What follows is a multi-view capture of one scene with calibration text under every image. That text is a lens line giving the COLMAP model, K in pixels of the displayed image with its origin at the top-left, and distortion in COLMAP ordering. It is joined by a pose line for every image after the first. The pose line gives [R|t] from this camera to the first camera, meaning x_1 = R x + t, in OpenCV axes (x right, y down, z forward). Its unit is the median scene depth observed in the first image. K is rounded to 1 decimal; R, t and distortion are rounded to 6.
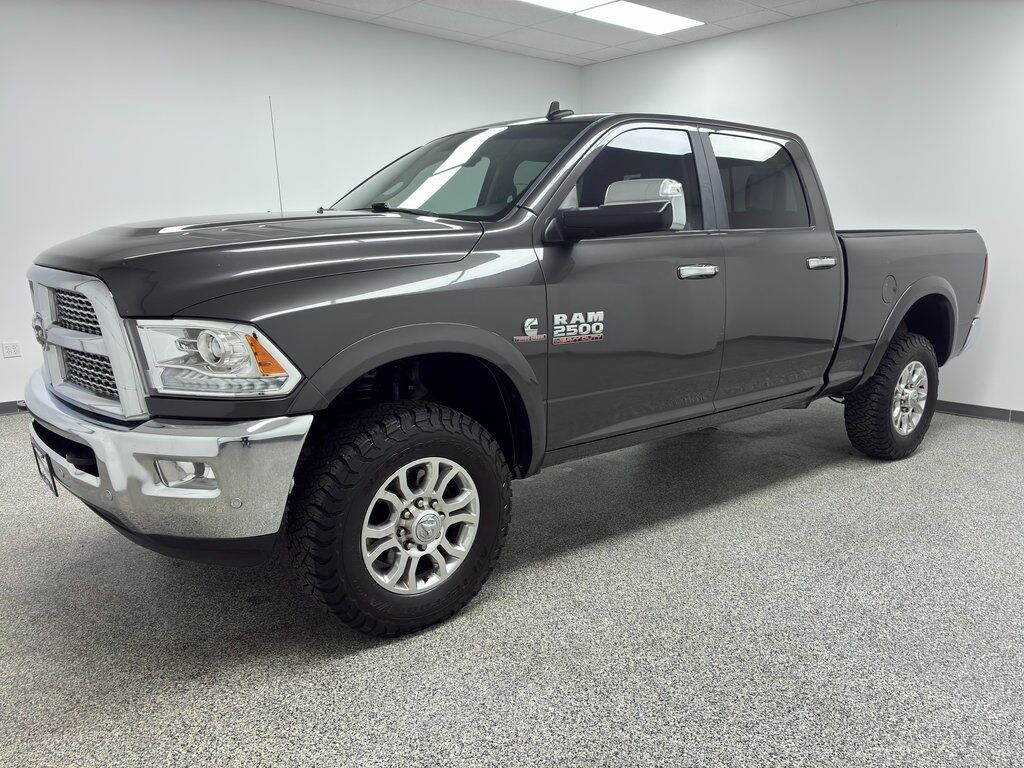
lens RADIAL K [[787.2, 0, 512.0], [0, 787.2, 384.0], [0, 0, 1]] dist [0.022113, 0.004120]
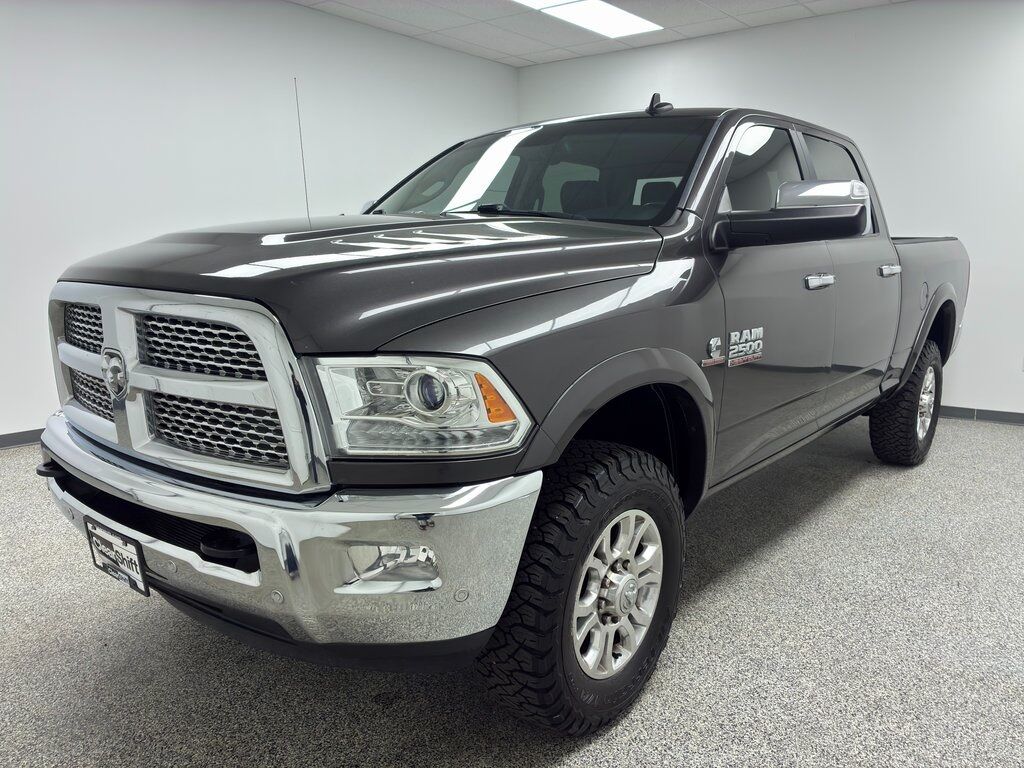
lens RADIAL K [[790.2, 0, 509.9], [0, 790.2, 380.3], [0, 0, 1]] dist [0.006398, 0.002608]
pose [[0.981274, -0.037347, 0.188961, -0.372870], [0.040321, 0.999116, -0.011916, -0.037527], [-0.188349, 0.019312, 0.981912, 0.204857]]
